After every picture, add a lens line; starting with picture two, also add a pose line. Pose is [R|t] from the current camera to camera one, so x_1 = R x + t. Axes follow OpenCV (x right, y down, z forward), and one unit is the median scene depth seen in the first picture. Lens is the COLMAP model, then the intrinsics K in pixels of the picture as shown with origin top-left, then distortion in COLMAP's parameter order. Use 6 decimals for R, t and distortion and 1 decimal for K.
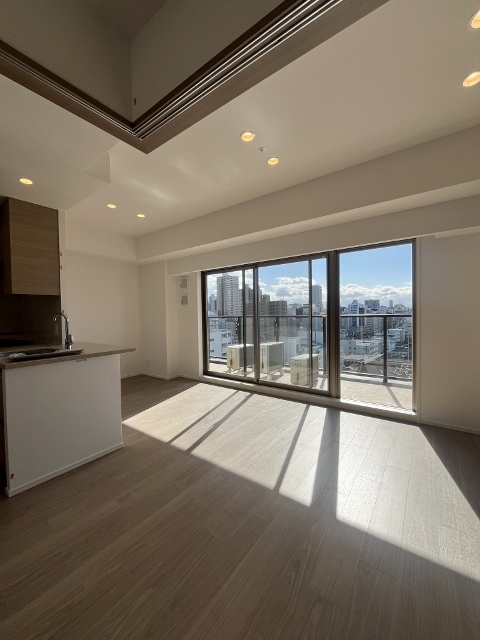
lens RADIAL K [[258.0, 0, 238.7], [0, 258.0, 319.7], [0, 0, 1]] dist [-0.000179, -0.000109]
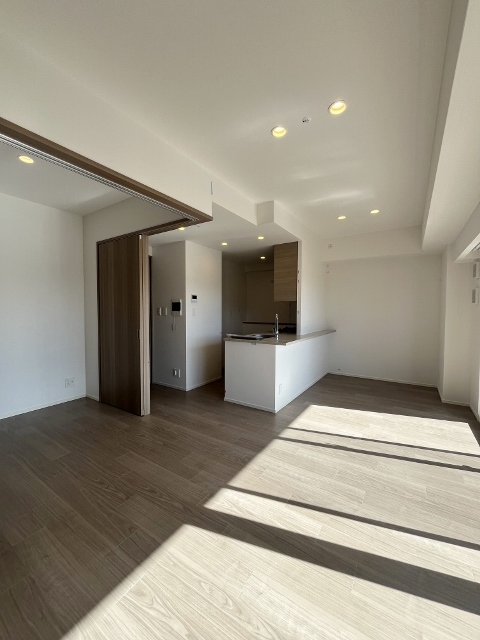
lens RADIAL K [[258.0, 0, 238.7], [0, 258.0, 318.3], [0, 0, 1]] dist [-0.000179, -0.000109]
pose [[0.052375, 0.045638, -0.997584, 0.807387], [-0.026592, 0.998665, 0.044291, -0.057319], [0.998273, 0.024208, 0.053519, 0.665077]]
